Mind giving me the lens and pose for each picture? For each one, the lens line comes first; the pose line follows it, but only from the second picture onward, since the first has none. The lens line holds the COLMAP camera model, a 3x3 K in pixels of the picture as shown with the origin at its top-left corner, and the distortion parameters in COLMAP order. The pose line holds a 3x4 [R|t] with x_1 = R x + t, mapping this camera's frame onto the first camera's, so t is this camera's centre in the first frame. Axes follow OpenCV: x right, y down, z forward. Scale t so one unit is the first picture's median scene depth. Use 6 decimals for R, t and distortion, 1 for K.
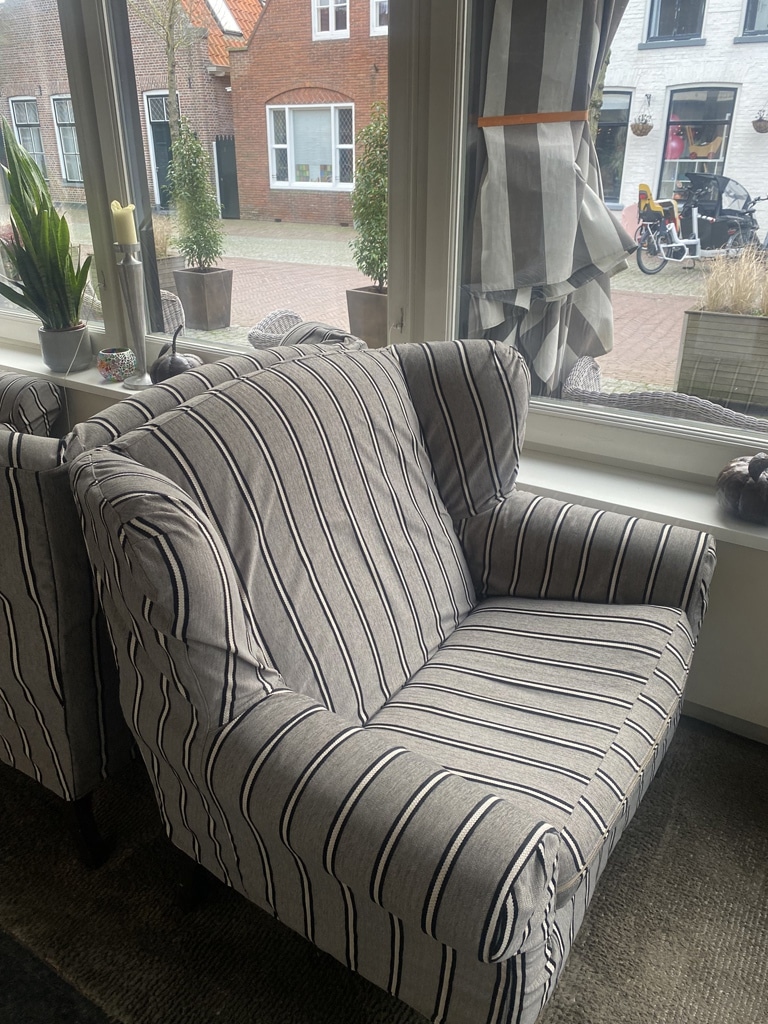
lens RADIAL K [[783.9, 0, 363.9], [0, 783.9, 507.4], [0, 0, 1]] dist [0.014431, -0.004044]
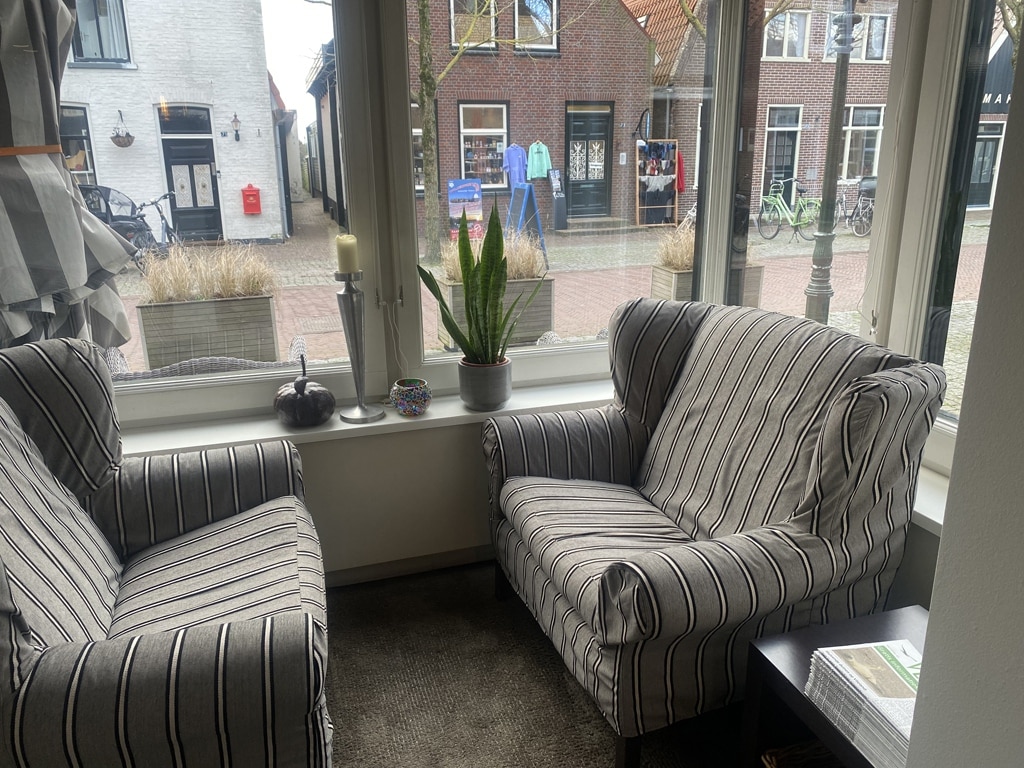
lens RADIAL K [[783.9, 0, 512.0], [0, 783.9, 384.0], [0, 0, 1]] dist [0.014431, -0.004044]
pose [[0.630513, -0.224331, 0.743054, -0.258314], [0.331194, 0.943555, 0.003832, 0.054514], [-0.701972, 0.243679, 0.669220, -0.183378]]
